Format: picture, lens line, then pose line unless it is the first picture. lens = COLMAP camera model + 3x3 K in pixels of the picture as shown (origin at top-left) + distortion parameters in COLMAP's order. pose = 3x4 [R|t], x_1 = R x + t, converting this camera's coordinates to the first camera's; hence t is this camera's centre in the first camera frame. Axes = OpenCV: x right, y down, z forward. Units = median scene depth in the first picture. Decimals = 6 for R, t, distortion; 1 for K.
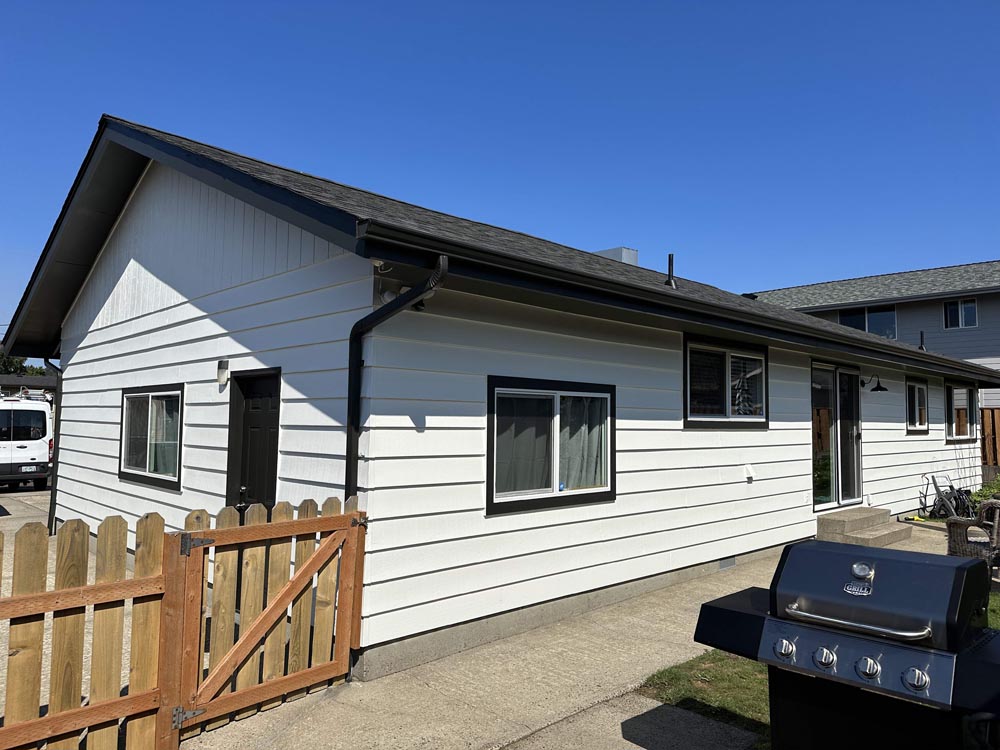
lens RADIAL K [[697.5, 0, 500.0], [0, 697.5, 375.0], [0, 0, 1]] dist [0.113836, -0.159340]
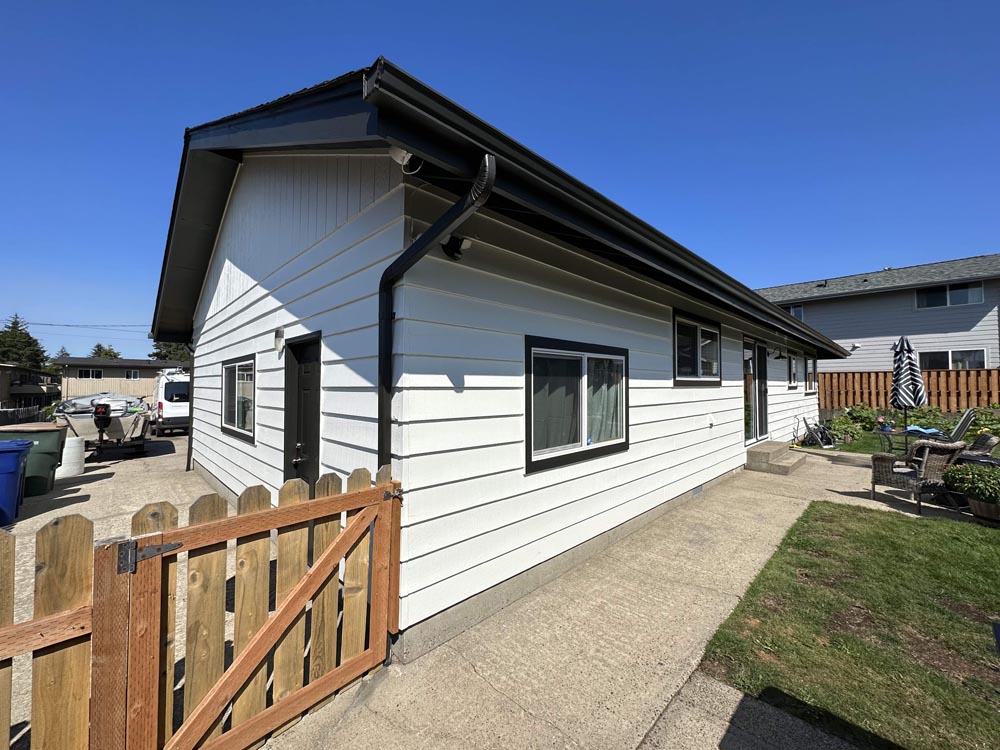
lens RADIAL K [[398.1, 0, 500.0], [0, 398.1, 375.0], [0, 0, 1]] dist [-0.000555, -0.000011]
pose [[0.999896, -0.013963, 0.003723, -0.055736], [0.013816, 0.999229, 0.036737, 0.036331], [-0.004233, -0.036681, 0.999318, 0.427417]]
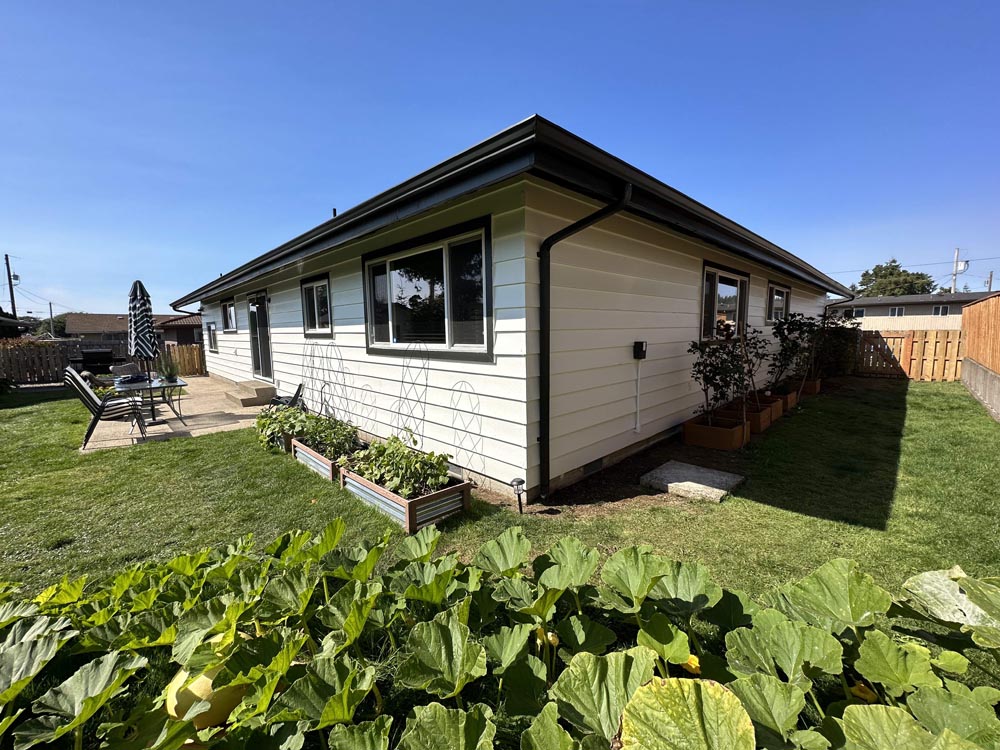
lens RADIAL K [[398.1, 0, 500.0], [0, 398.1, 375.0], [0, 0, 1]] dist [-0.000555, -0.000011]
pose [[-0.001130, 0.102875, -0.994694, 2.676850], [0.078431, 0.991639, 0.102470, 0.231580], [0.996919, -0.077899, -0.009189, 2.975383]]
